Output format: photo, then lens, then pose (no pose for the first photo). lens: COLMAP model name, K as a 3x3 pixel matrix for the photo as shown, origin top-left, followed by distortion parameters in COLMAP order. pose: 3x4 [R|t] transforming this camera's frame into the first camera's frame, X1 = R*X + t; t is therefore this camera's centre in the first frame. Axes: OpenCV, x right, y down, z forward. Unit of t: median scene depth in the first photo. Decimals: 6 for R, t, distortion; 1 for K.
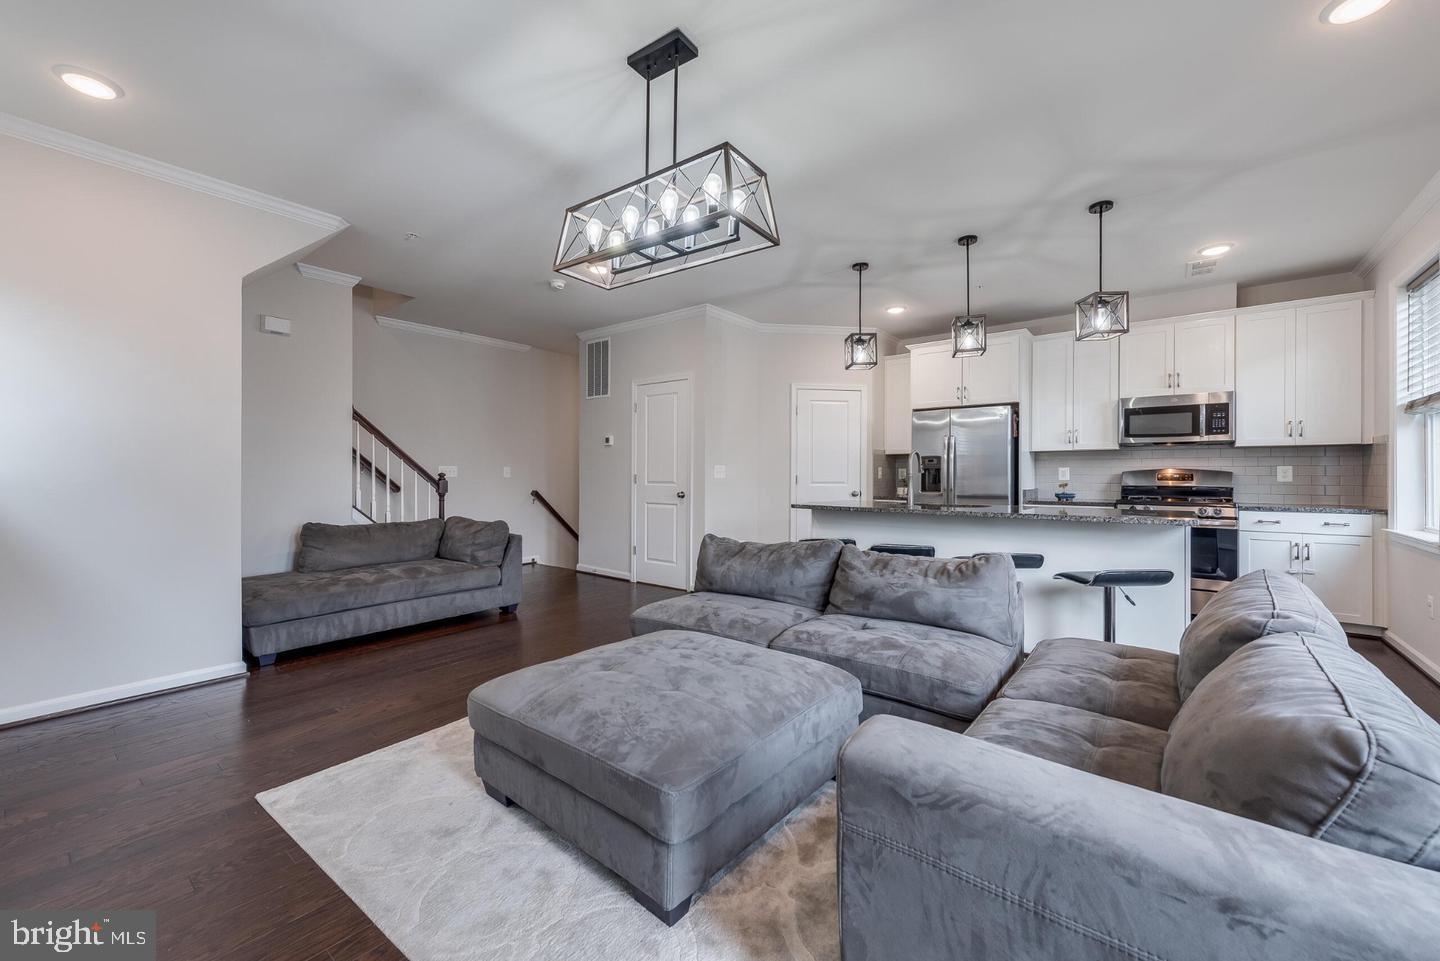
lens RADIAL K [[578.5, 0, 733.1], [0, 578.5, 473.3], [0, 0, 1]] dist [0.023744, -0.000236]
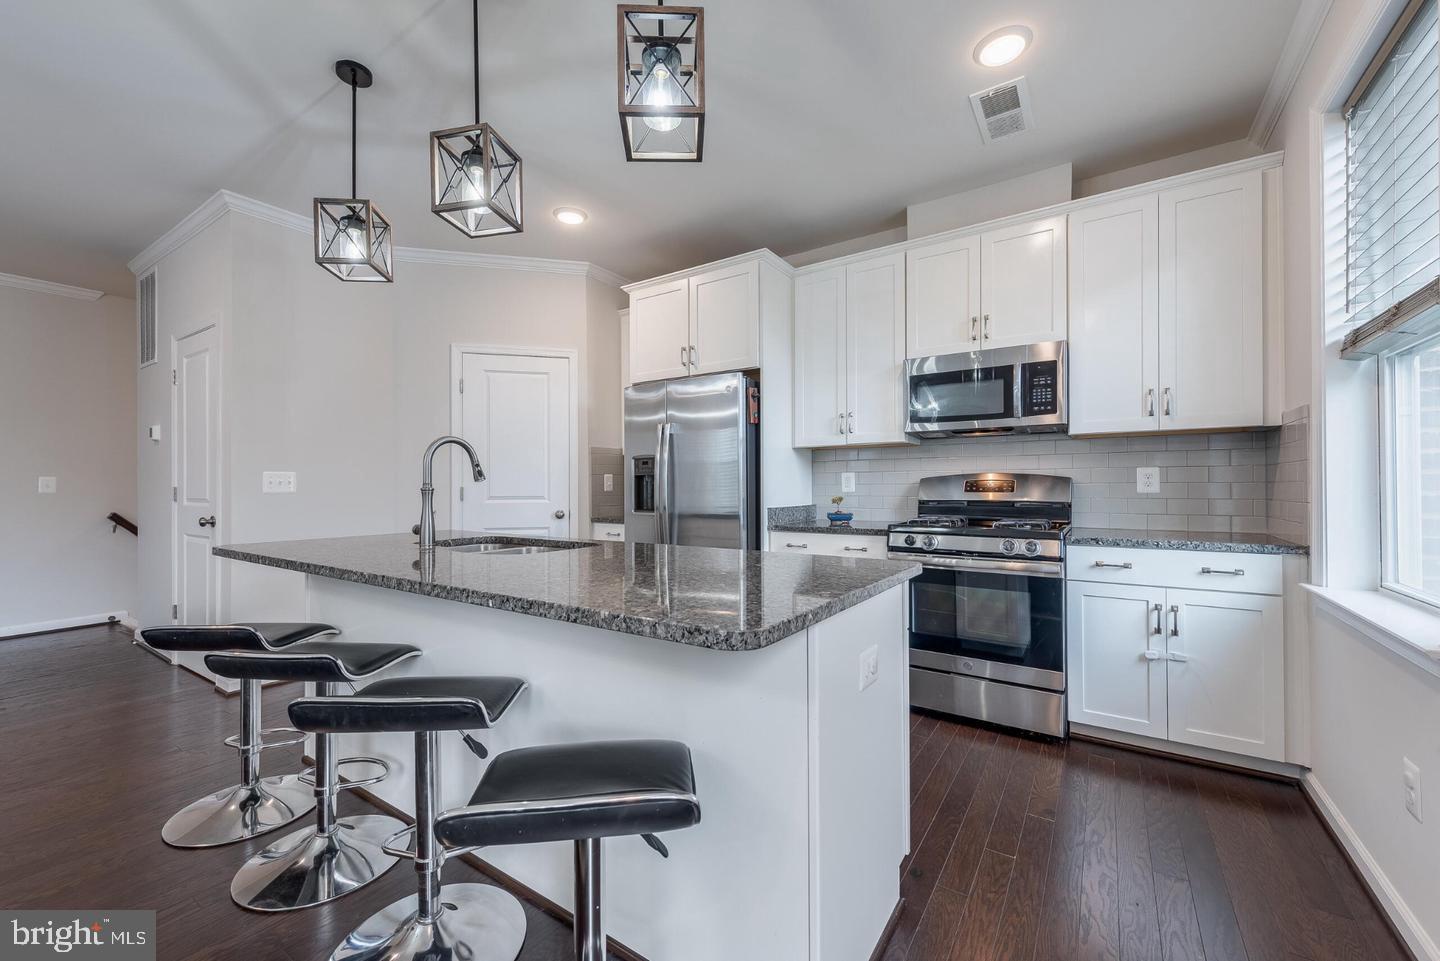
lens RADIAL K [[578.5, 0, 725.6], [0, 578.5, 482.9], [0, 0, 1]] dist [0.023744, -0.000236]
pose [[0.997829, -0.006523, 0.065540, 0.463277], [0.006610, 0.999978, -0.001118, 0.001684], [-0.065531, 0.001549, 0.997849, 0.429847]]
